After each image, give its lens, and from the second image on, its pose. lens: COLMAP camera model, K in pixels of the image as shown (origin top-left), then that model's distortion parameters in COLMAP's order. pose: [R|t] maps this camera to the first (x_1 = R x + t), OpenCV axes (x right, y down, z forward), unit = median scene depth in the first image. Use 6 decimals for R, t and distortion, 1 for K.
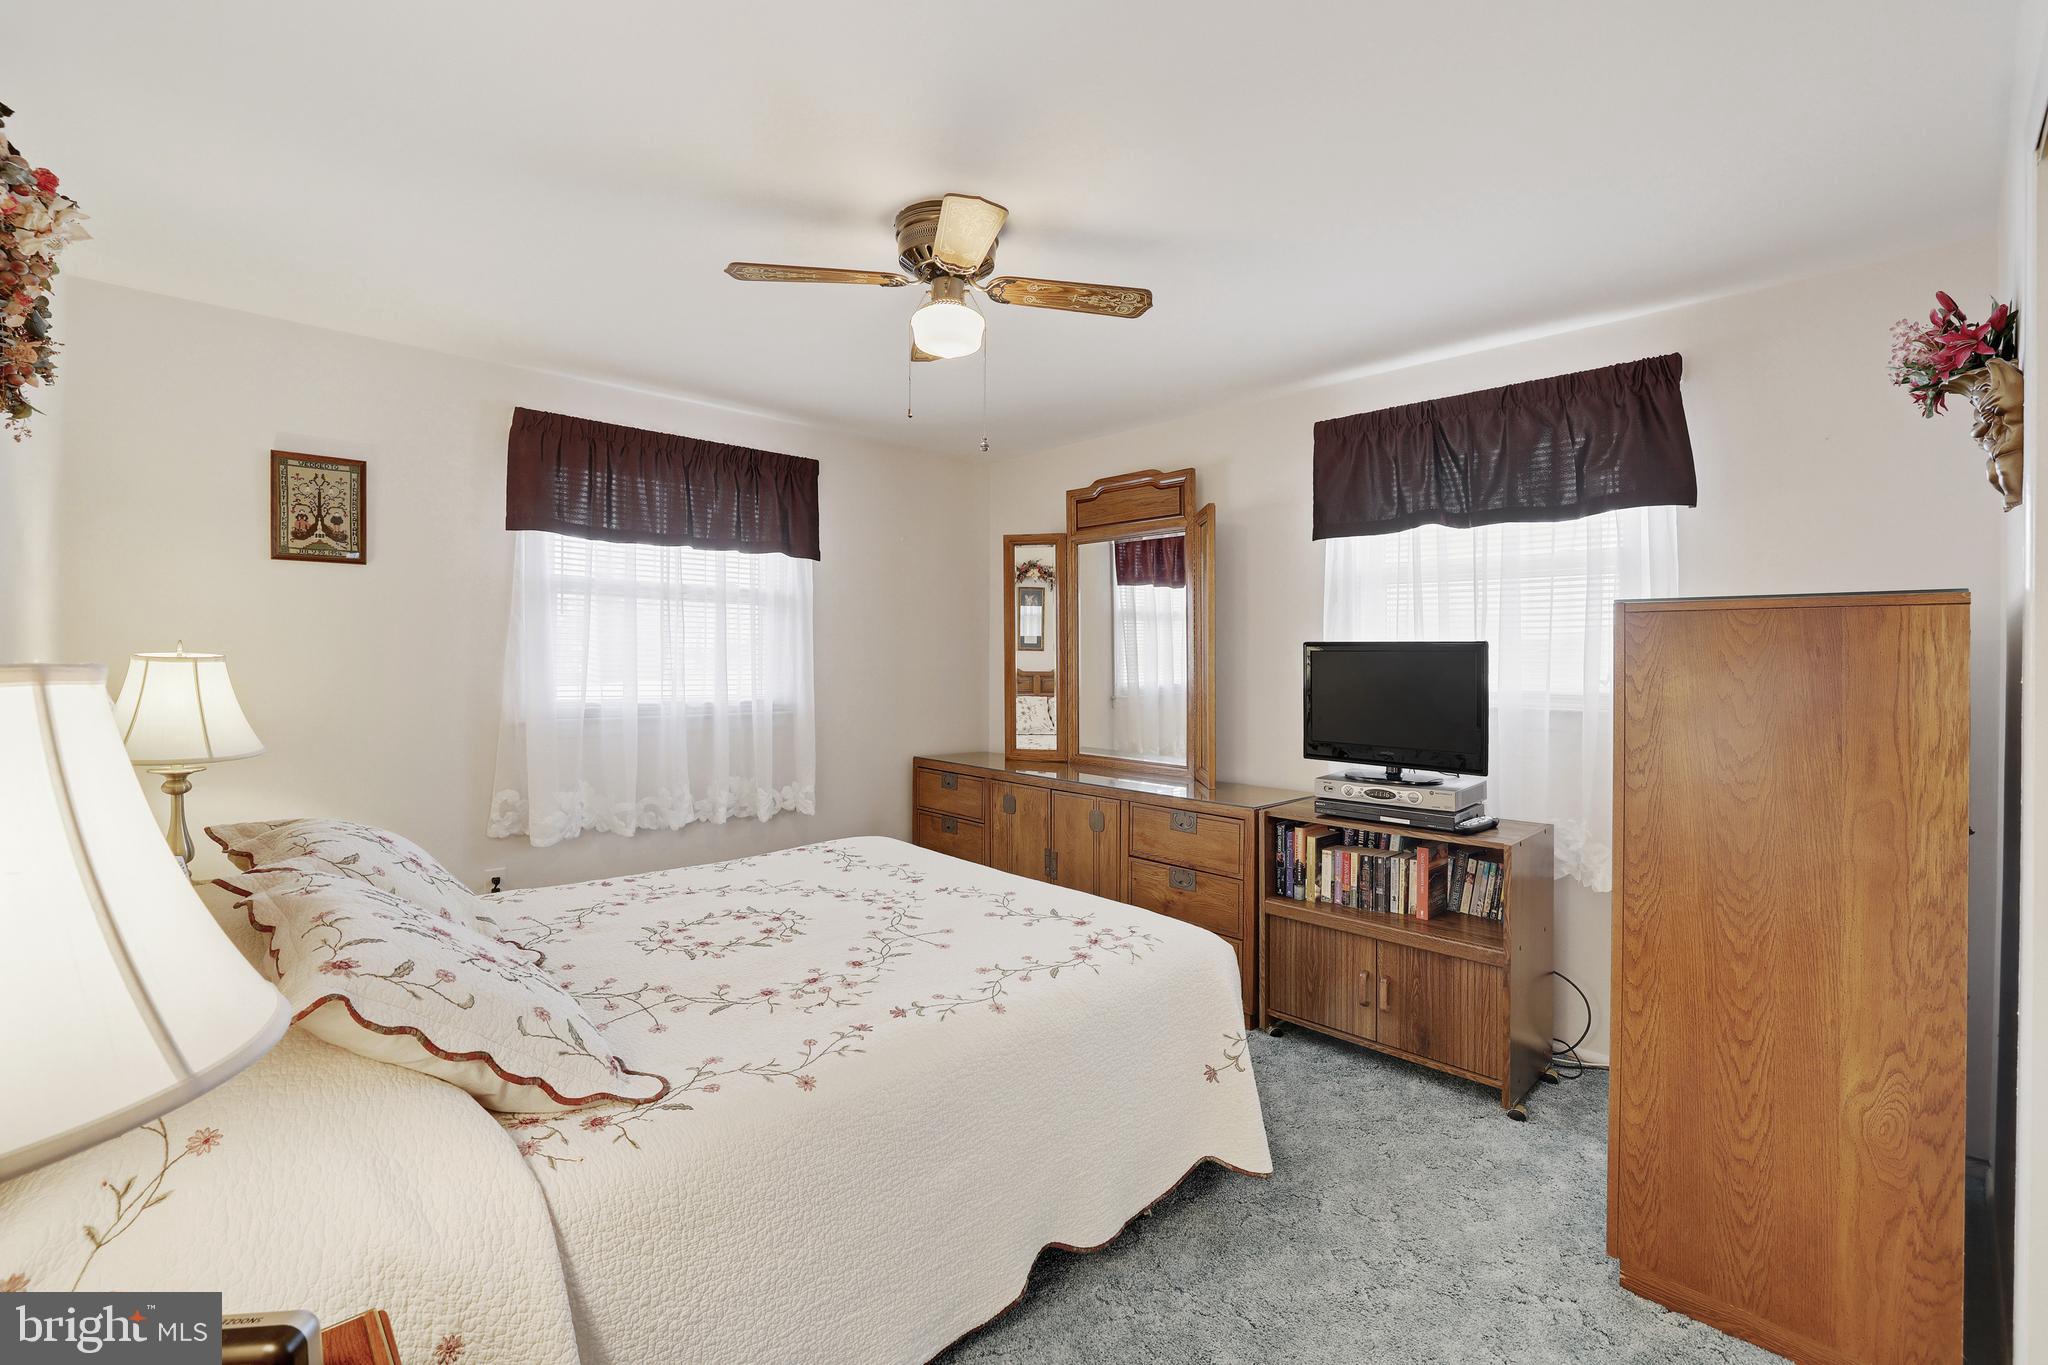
lens RADIAL K [[864.8, 0, 1032.2], [0, 864.8, 665.6], [0, 0, 1]] dist [-0.024242, -0.000023]
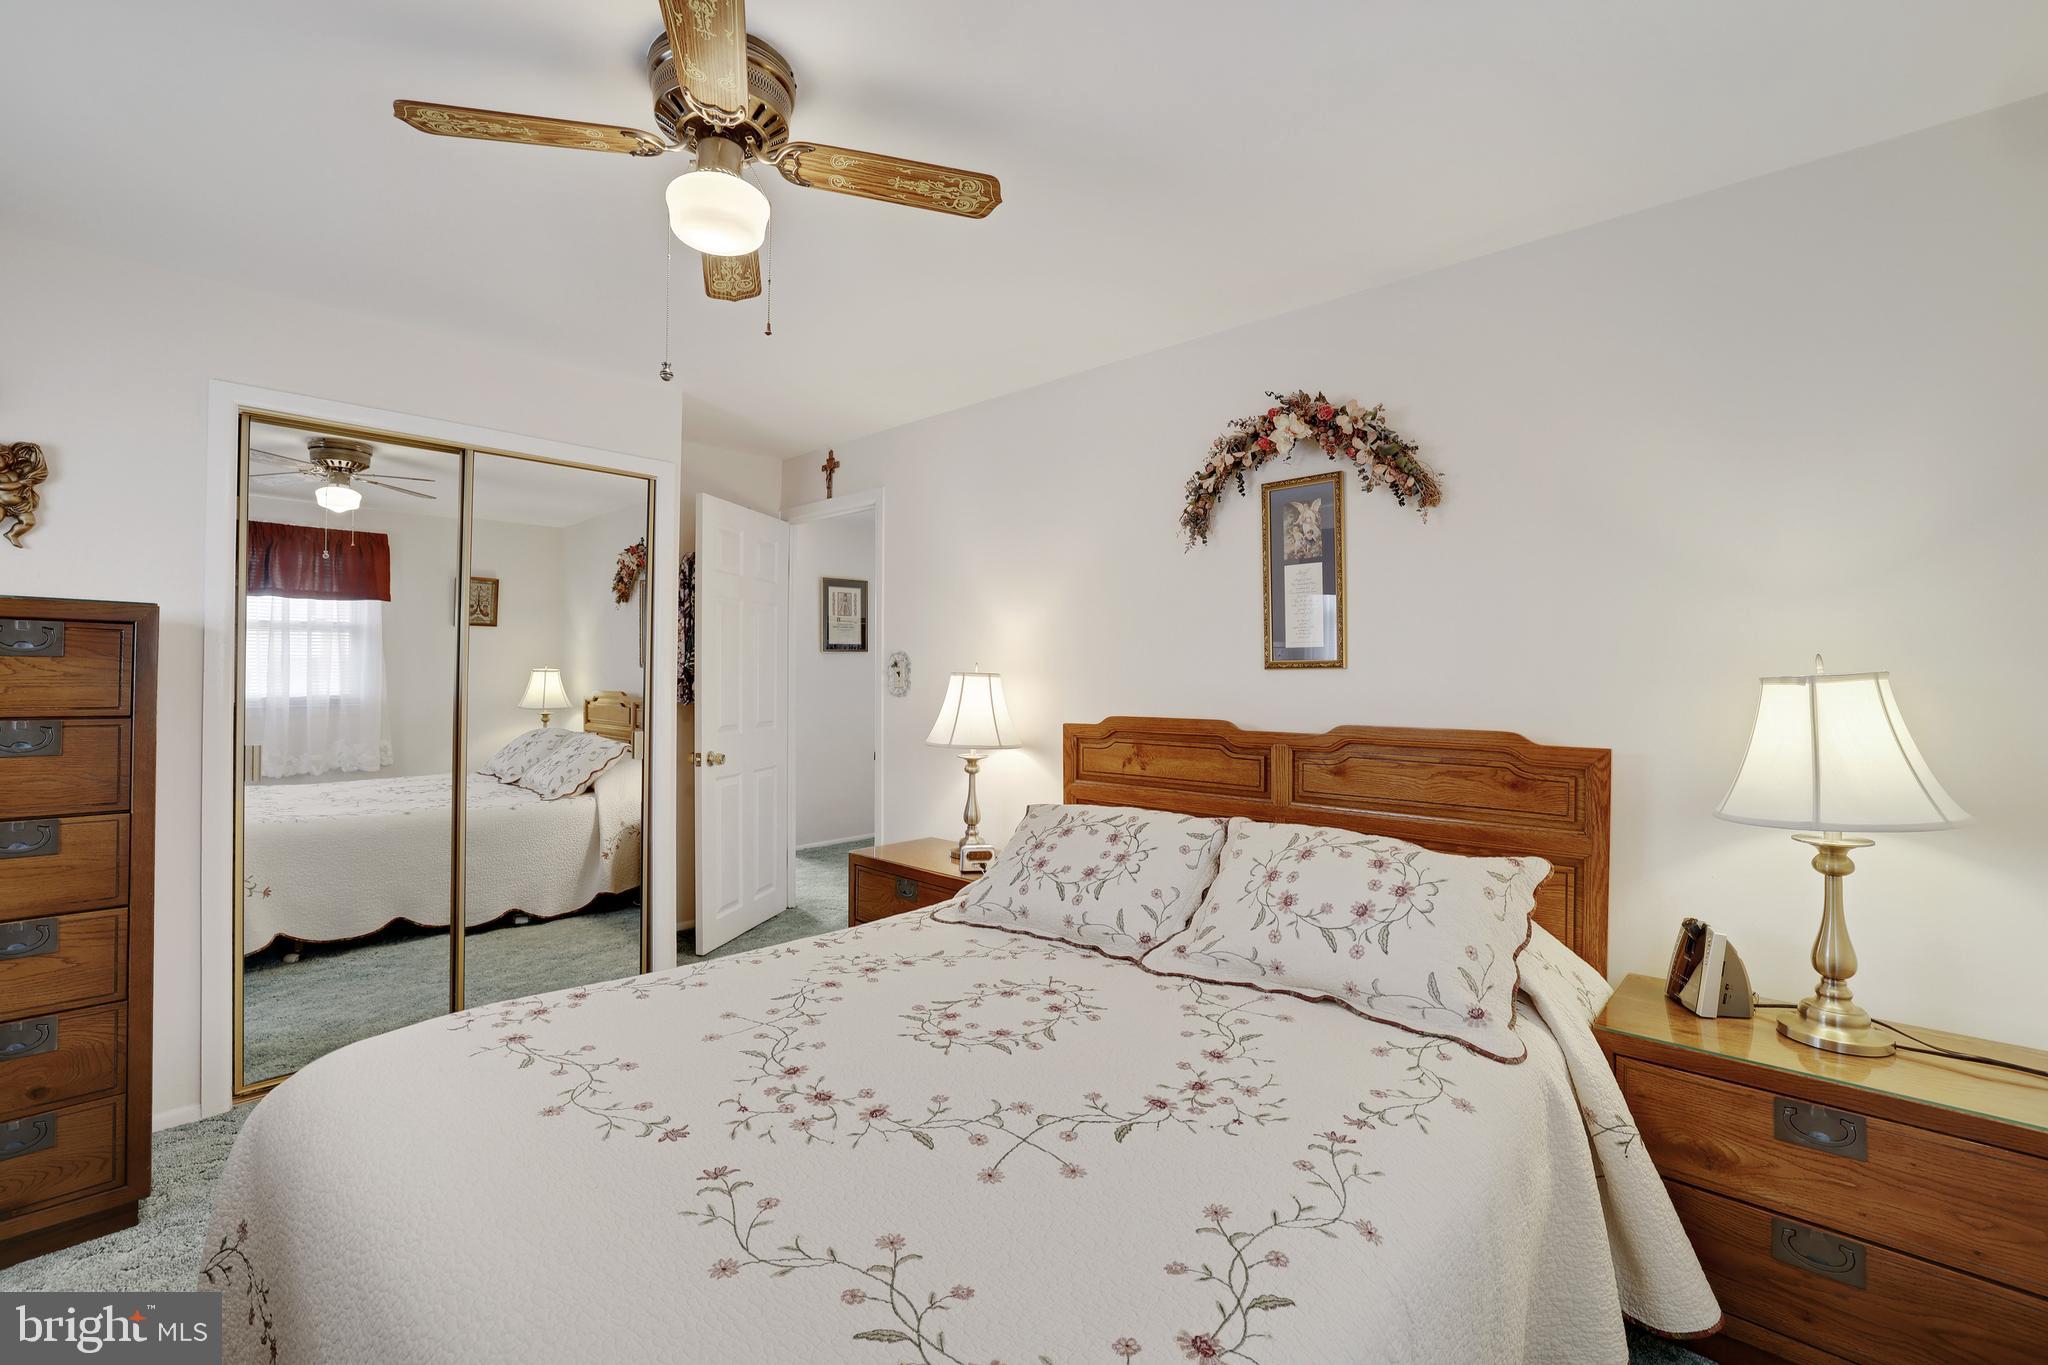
lens RADIAL K [[868.2, 0, 1006.8], [0, 868.2, 673.8], [0, 0, 1]] dist [-0.046669, 0.014293]
pose [[-0.999030, -0.012648, -0.042180, -0.294517], [-0.012806, 0.999912, 0.003477, -0.004934], [0.042133, 0.004014, -0.999104, 1.630834]]
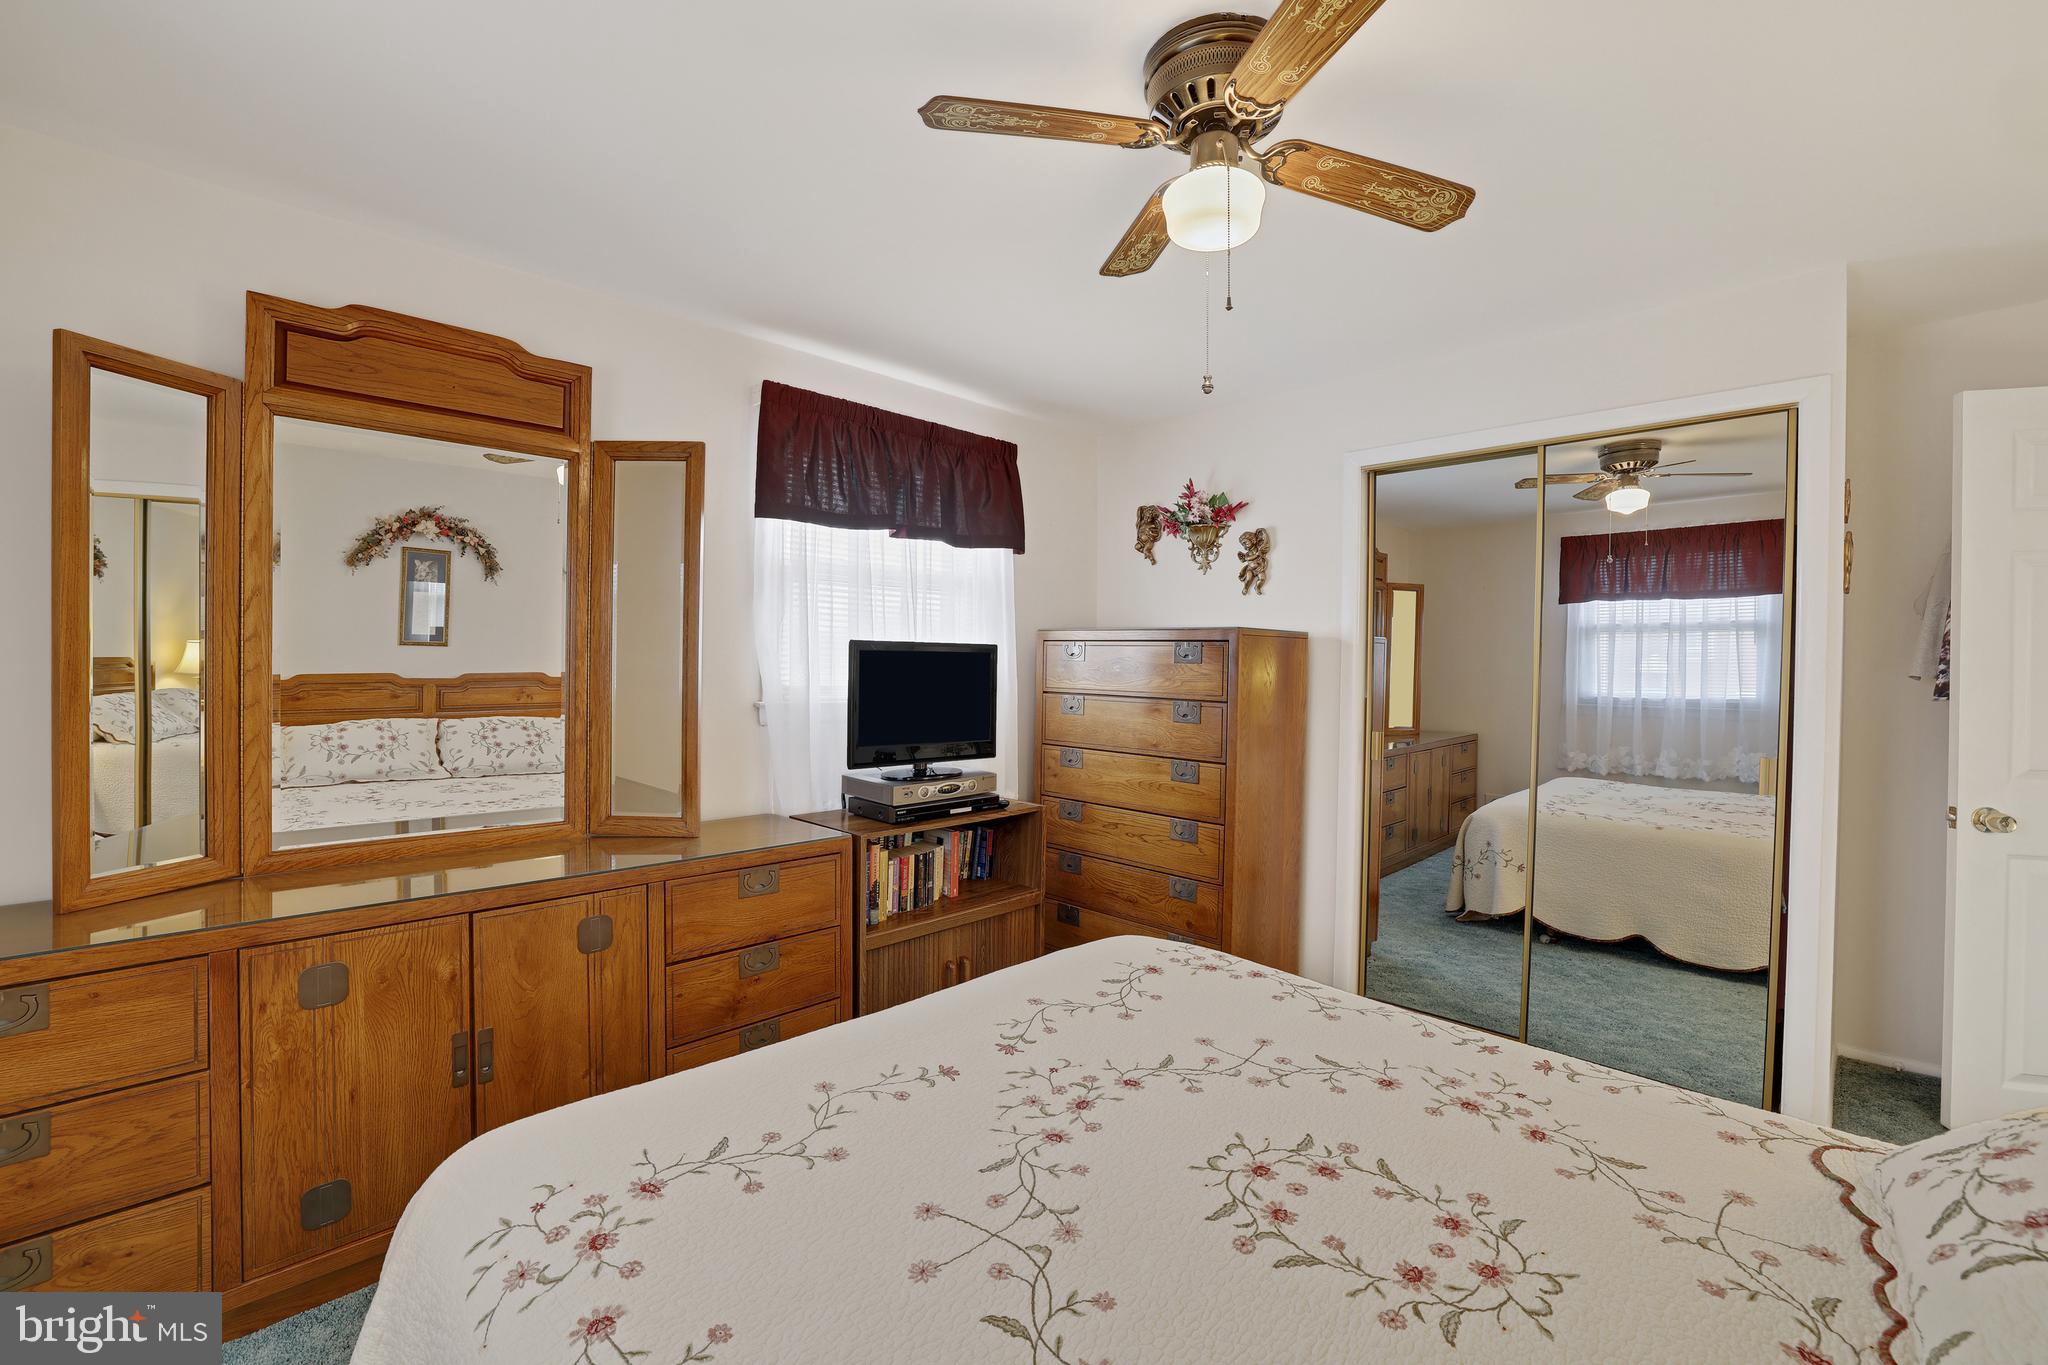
lens RADIAL K [[868.2, 0, 1006.8], [0, 868.2, 673.8], [0, 0, 1]] dist [-0.046669, 0.014293]
pose [[-0.007133, -0.017692, 0.999818, -0.763173], [-0.002392, 0.999841, 0.017675, -0.011316], [-0.999972, -0.002266, -0.007174, 1.102373]]
